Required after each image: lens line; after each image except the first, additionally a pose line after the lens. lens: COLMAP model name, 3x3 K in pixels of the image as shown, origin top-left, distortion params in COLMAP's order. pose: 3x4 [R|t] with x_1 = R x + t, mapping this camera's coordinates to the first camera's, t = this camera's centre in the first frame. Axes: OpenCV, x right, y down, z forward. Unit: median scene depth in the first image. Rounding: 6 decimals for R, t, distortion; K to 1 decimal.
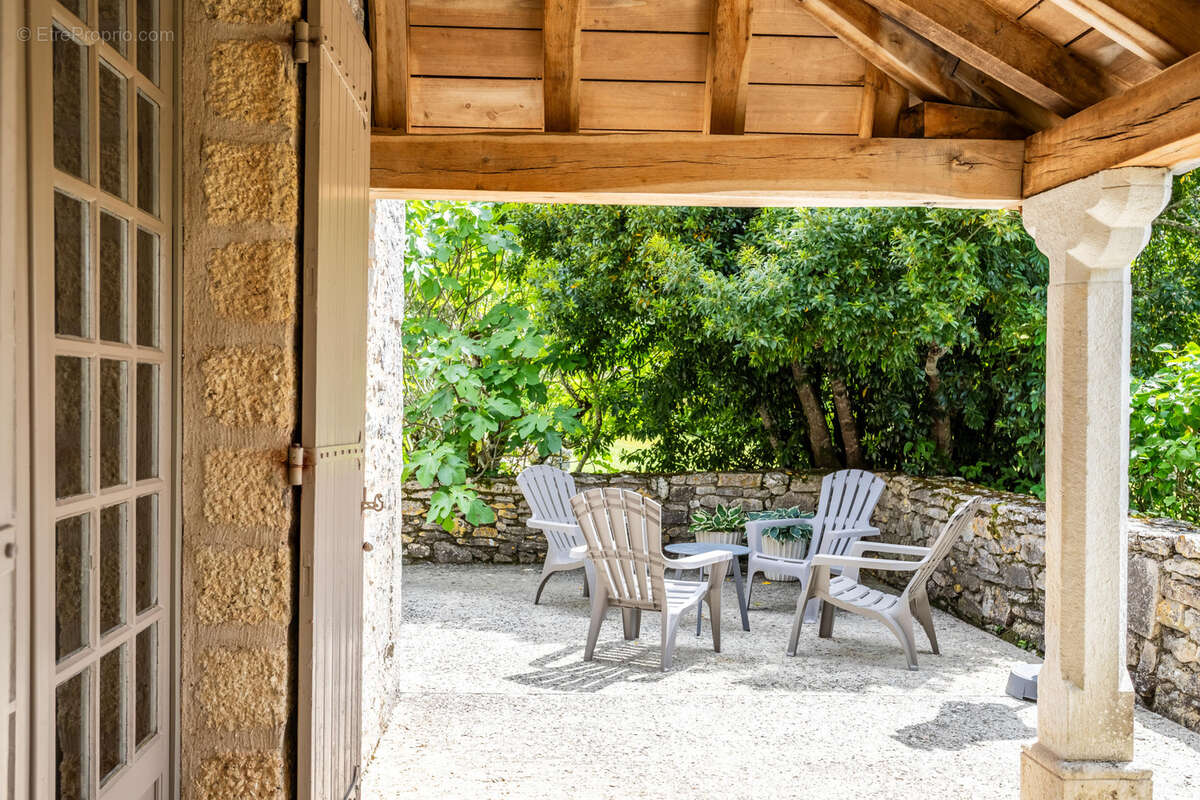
lens RADIAL K [[1140.4, 0, 604.2], [0, 1140.4, 422.0], [0, 0, 1]] dist [0.001890, 0.003677]
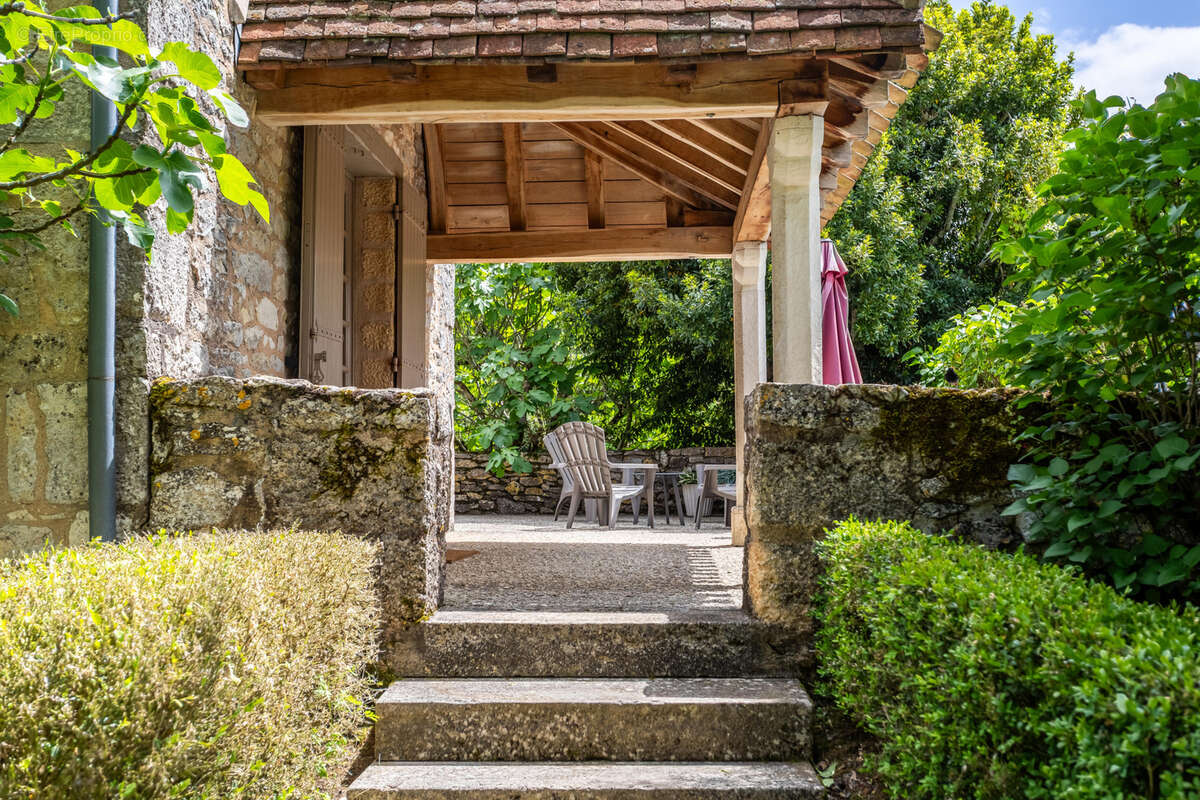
lens RADIAL K [[1219.9, 0, 600.0], [0, 1219.9, 400.0], [0, 0, 1]] dist [-0.006611, -0.002519]
pose [[0.994405, -0.020961, -0.103536, 0.144266], [0.014761, 0.998072, -0.060294, 0.084842], [0.104600, 0.058429, 0.992796, -0.512748]]
